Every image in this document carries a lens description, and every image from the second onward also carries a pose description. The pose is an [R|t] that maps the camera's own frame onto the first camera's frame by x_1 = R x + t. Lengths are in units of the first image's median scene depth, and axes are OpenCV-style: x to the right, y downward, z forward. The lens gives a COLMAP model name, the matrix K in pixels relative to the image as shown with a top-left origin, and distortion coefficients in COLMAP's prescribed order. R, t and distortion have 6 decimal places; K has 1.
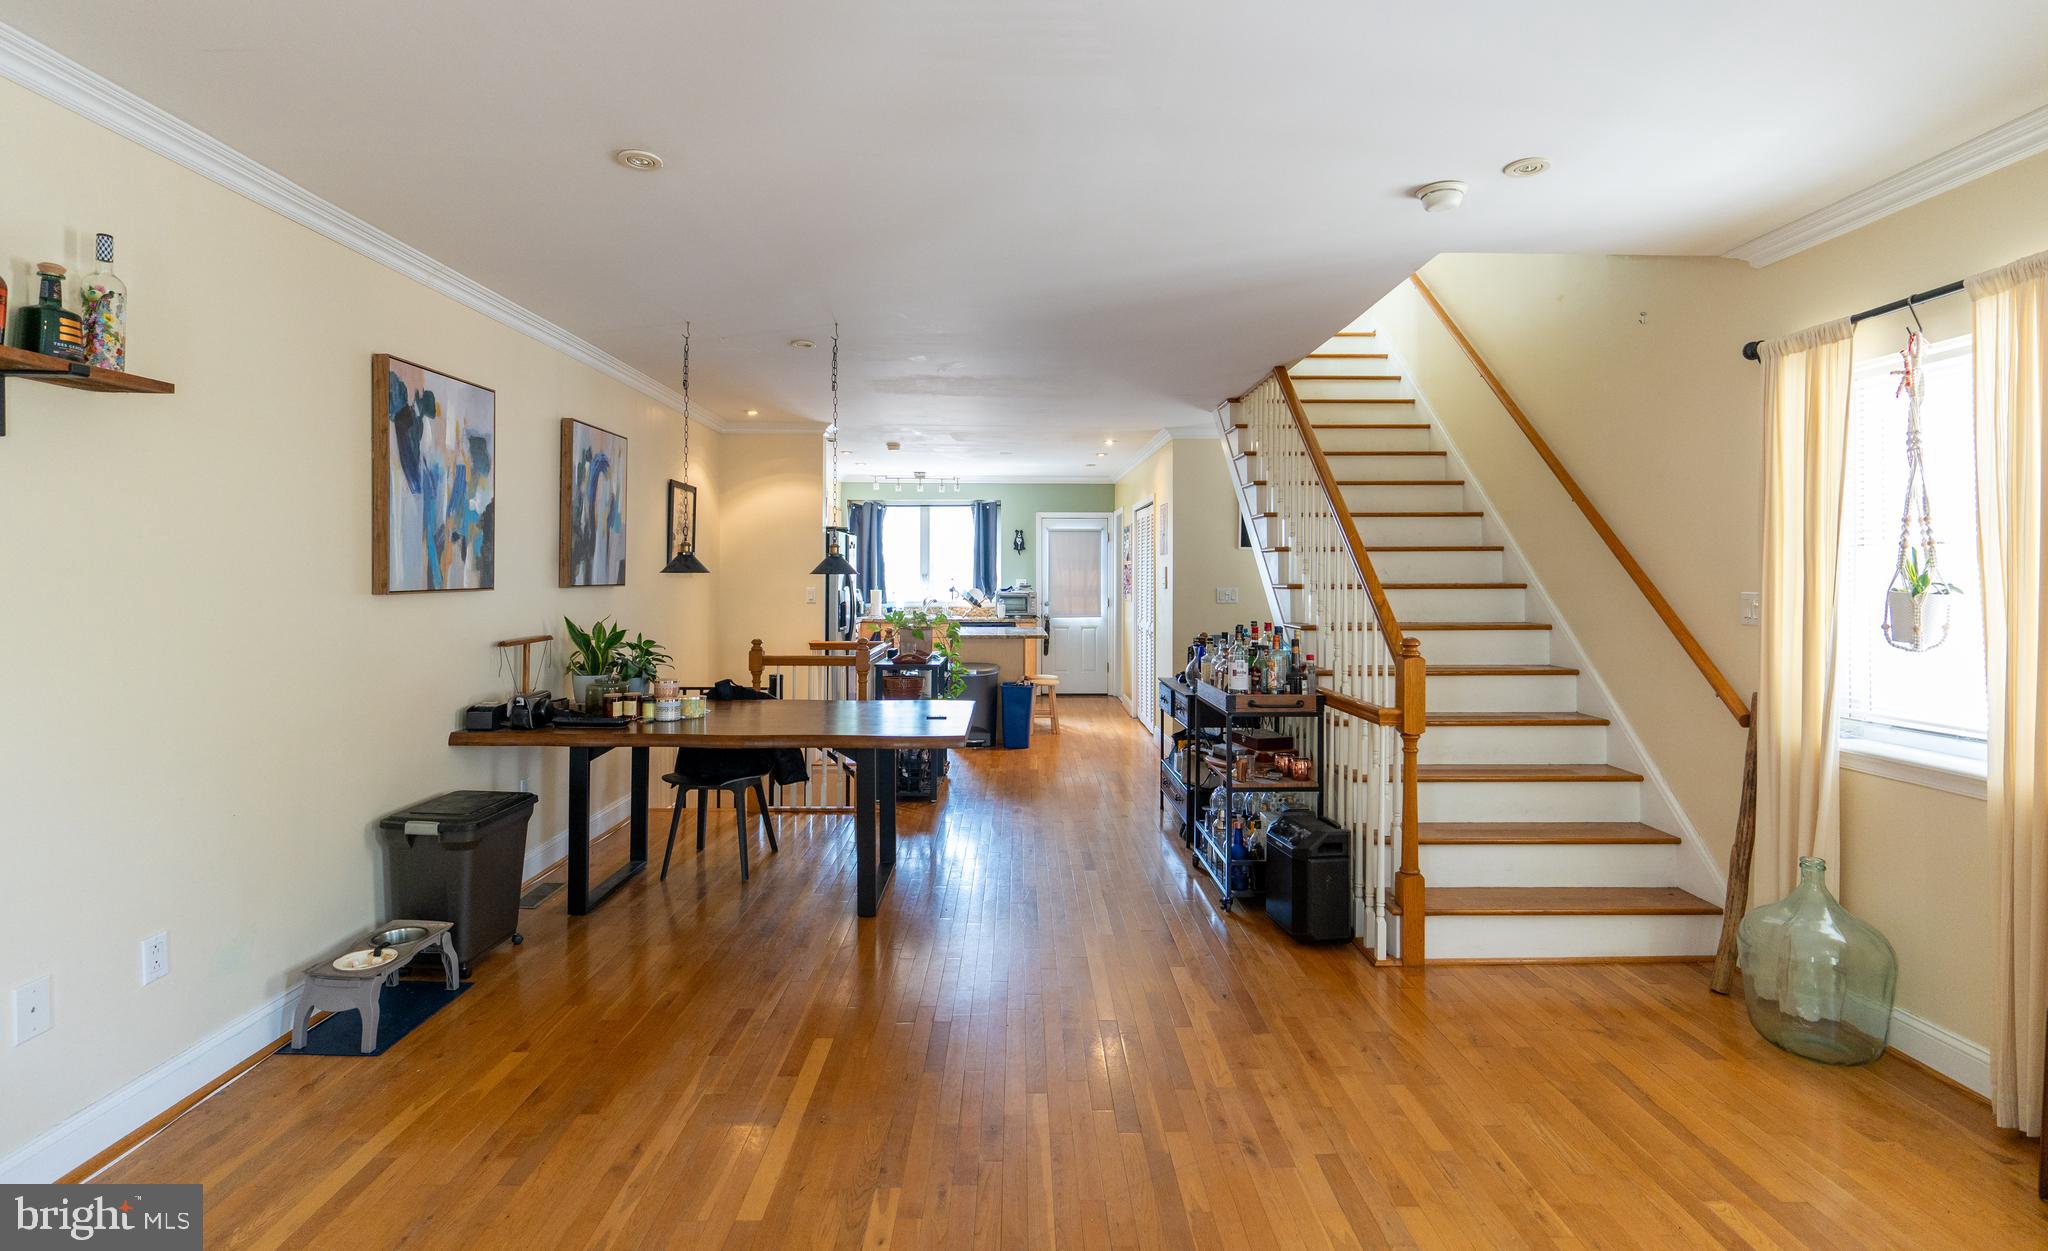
lens RADIAL K [[953.4, 0, 1021.0], [0, 953.4, 574.4], [0, 0, 1]] dist [0.000822, 0.000117]
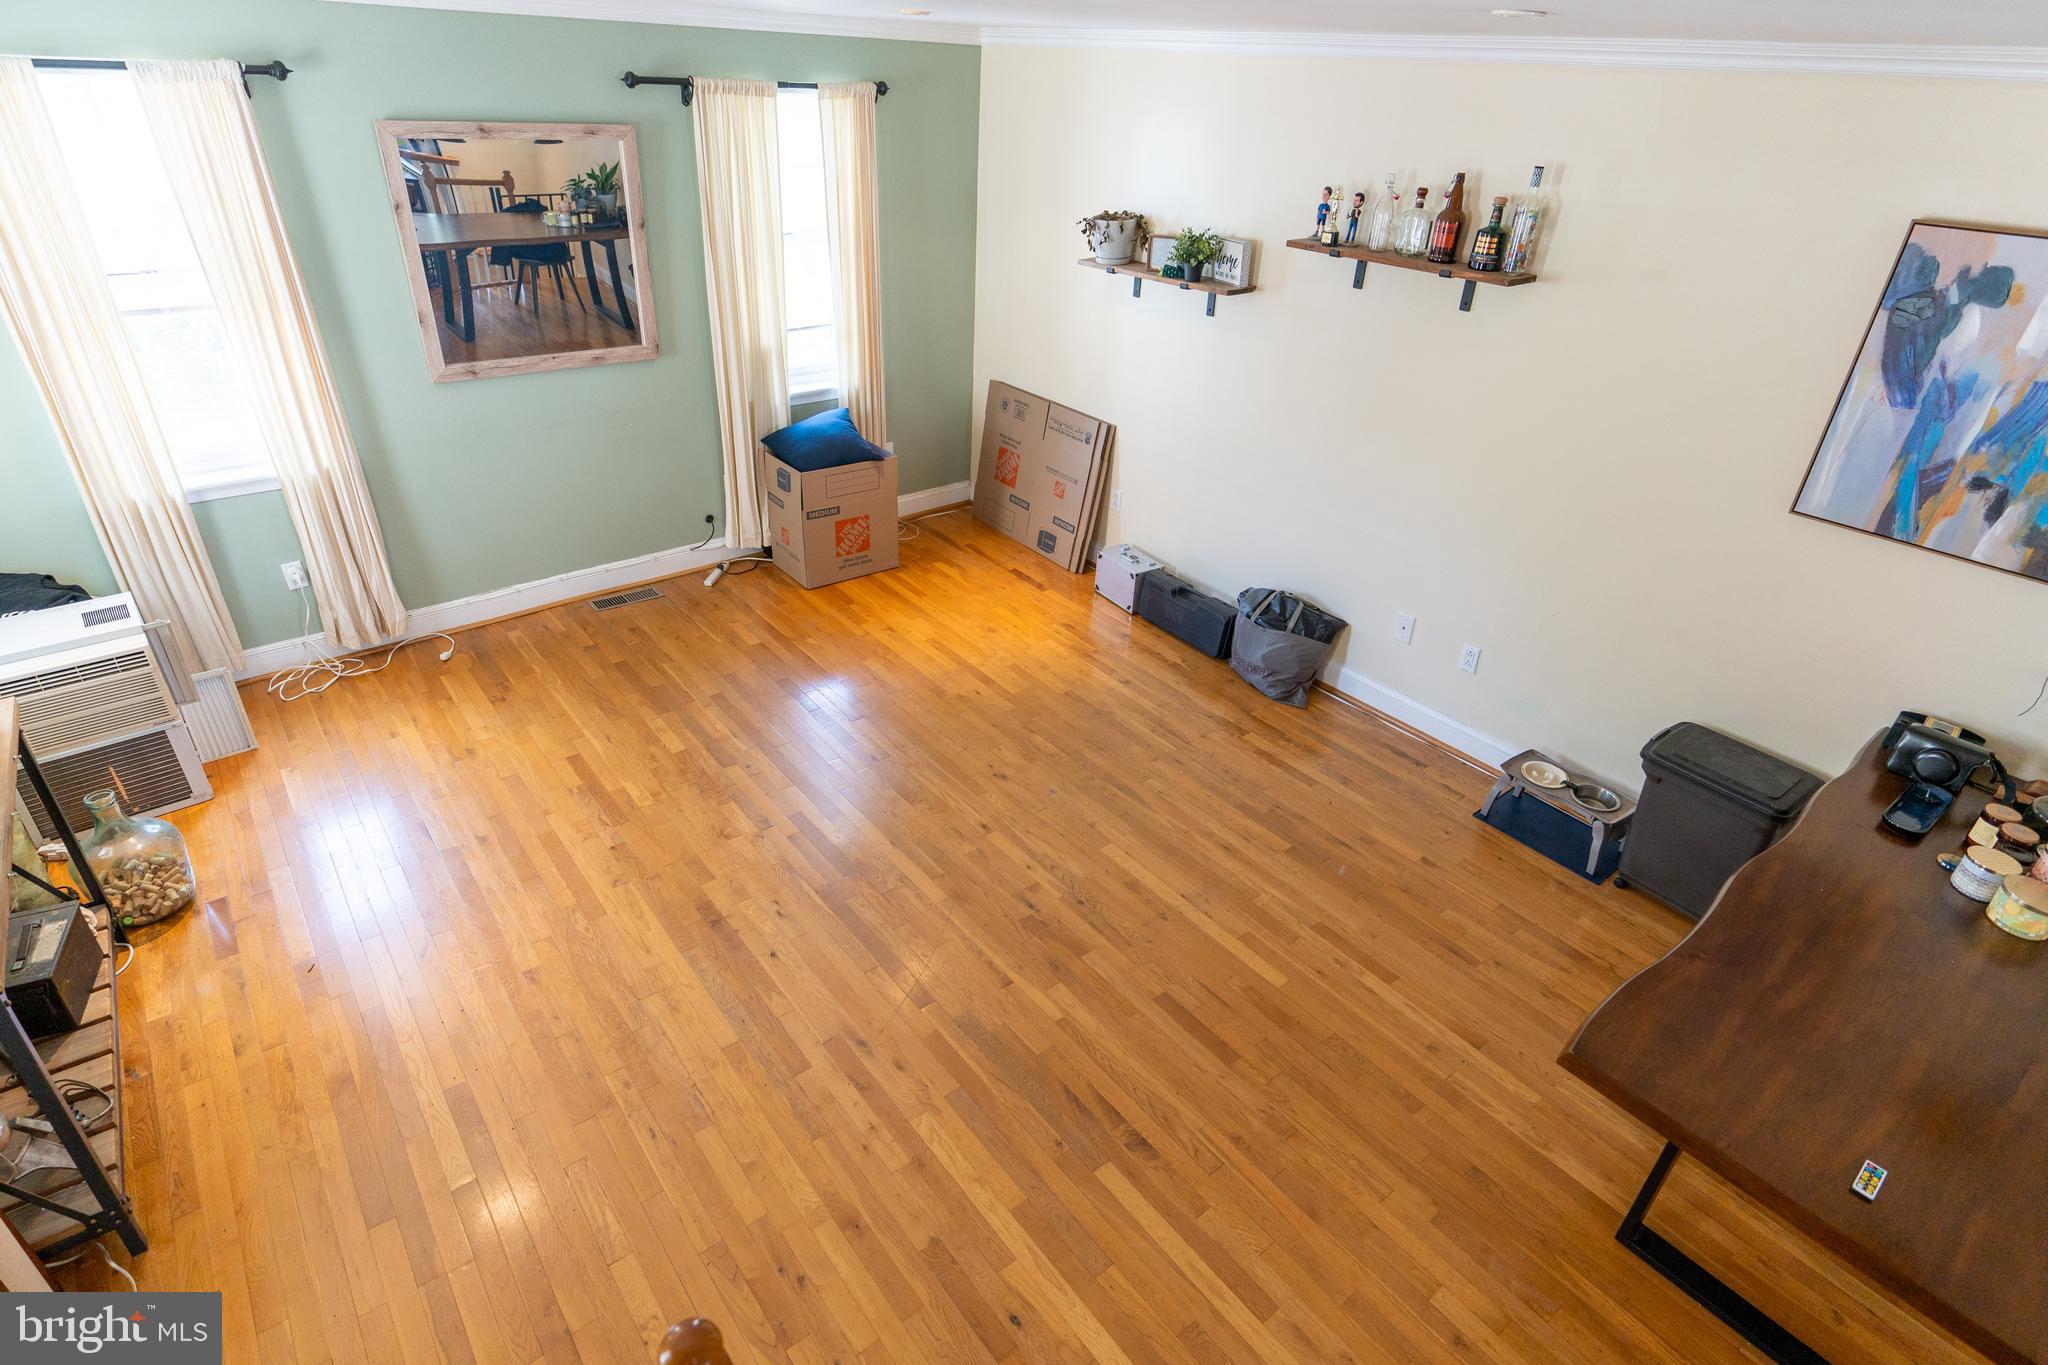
lens RADIAL K [[1055.4, 0, 1024.0], [0, 1055.4, 682.5], [0, 0, 1]] dist [-0.002818, 0.000063]
pose [[-0.782174, 0.282211, -0.555482, 0.416385], [-0.047178, 0.862154, 0.504445, -0.262684], [0.621271, 0.420771, -0.661040, 1.101984]]
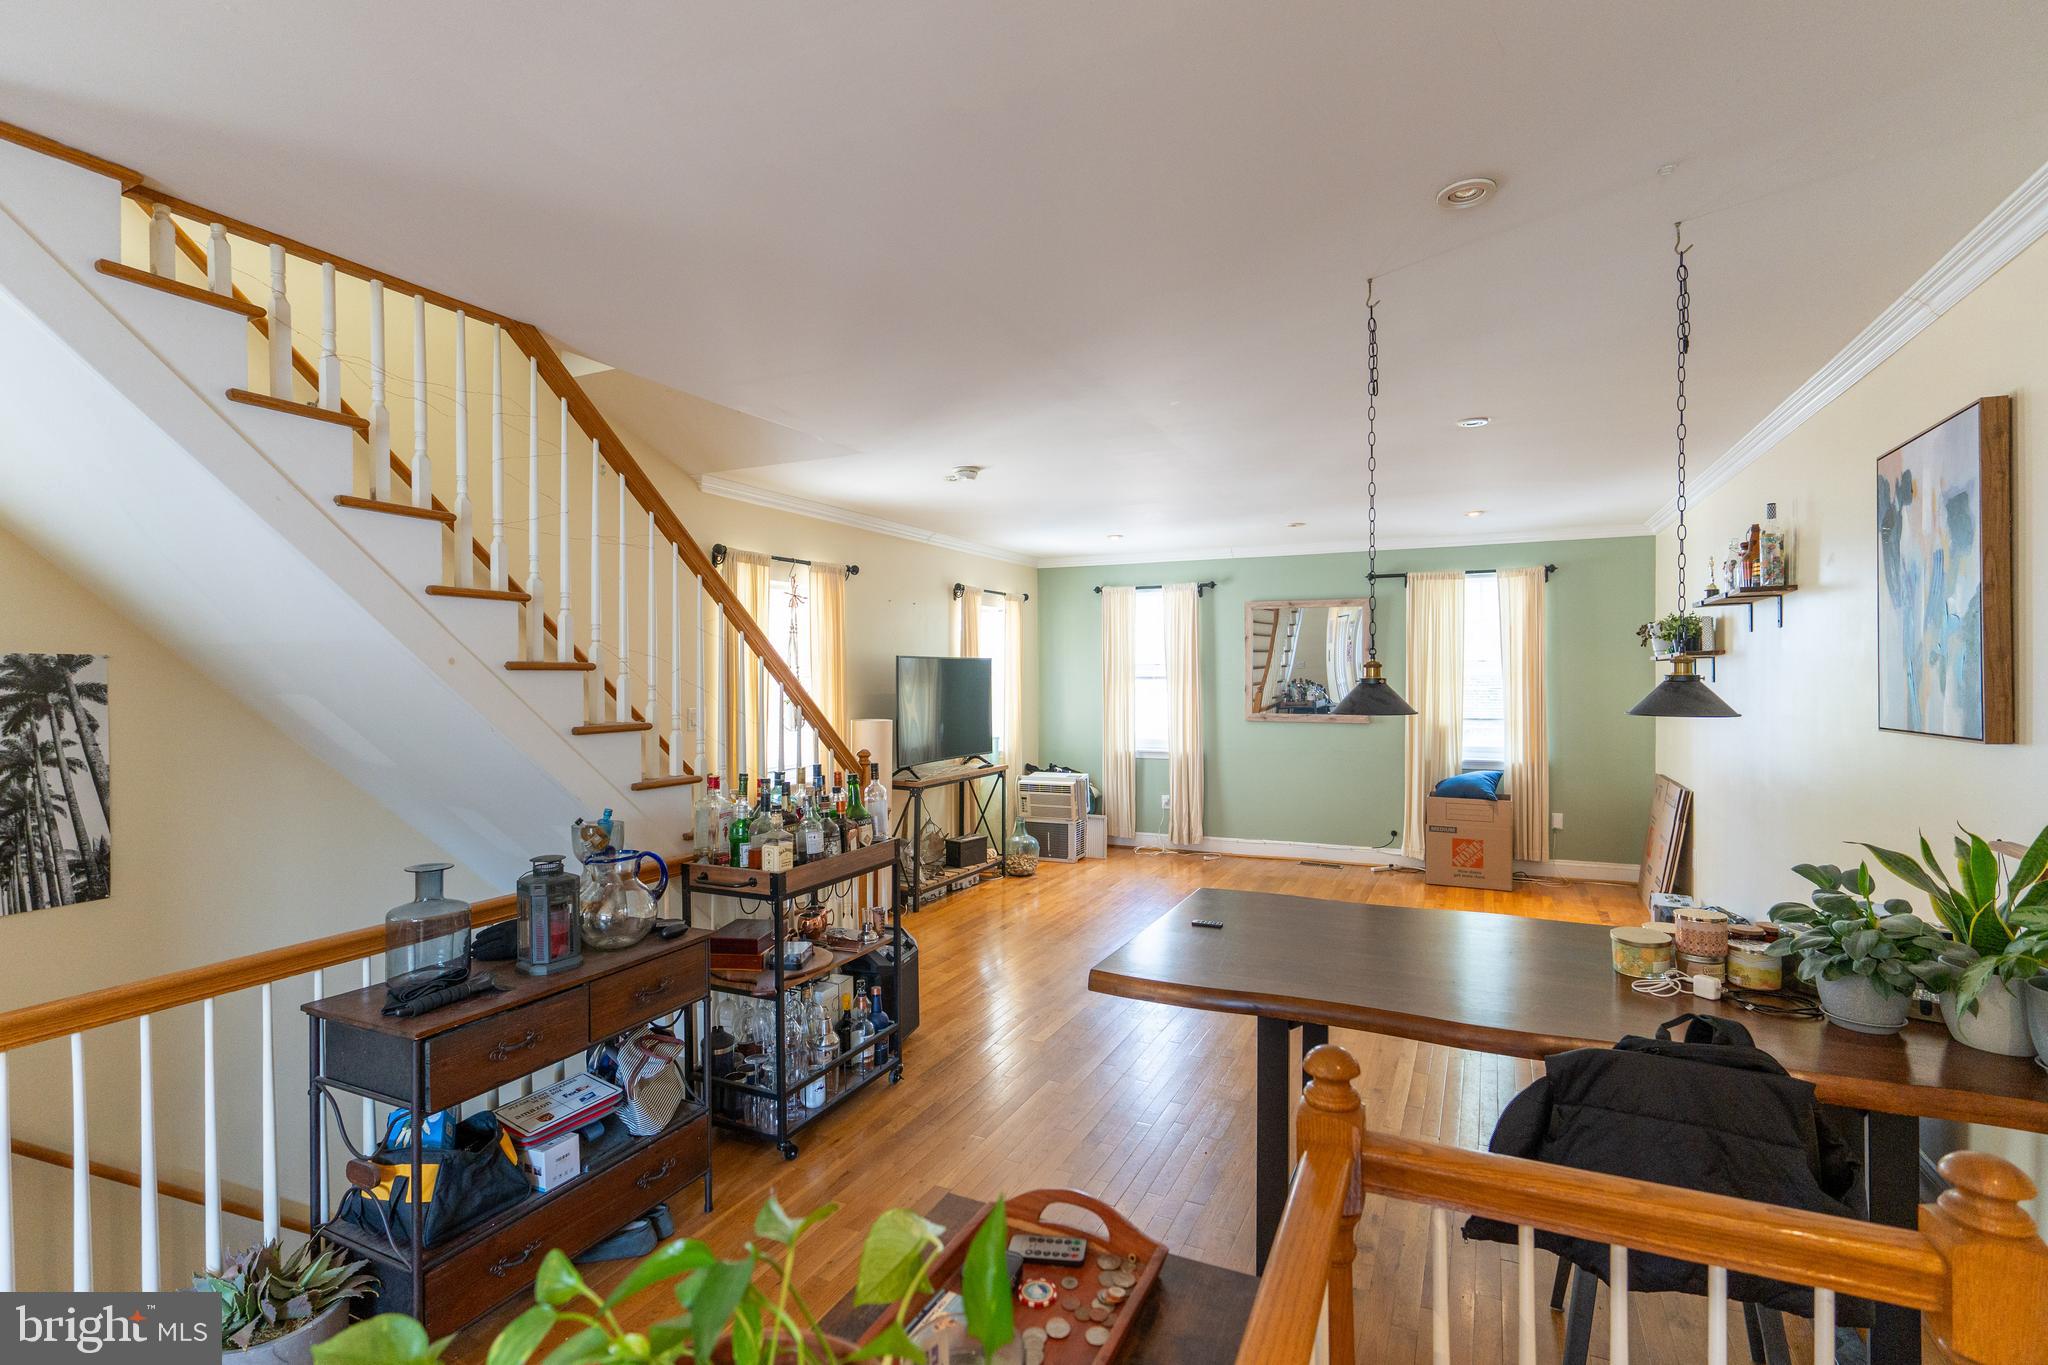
lens RADIAL K [[942.7, 0, 1024.0], [0, 942.7, 682.5], [0, 0, 1]] dist [-0.004563, -0.000180]
pose [[-0.895409, -0.000018, 0.445244, -0.296859], [0.002806, 0.999980, 0.005684, -0.026205], [-0.445235, 0.006339, -0.895391, 1.843069]]
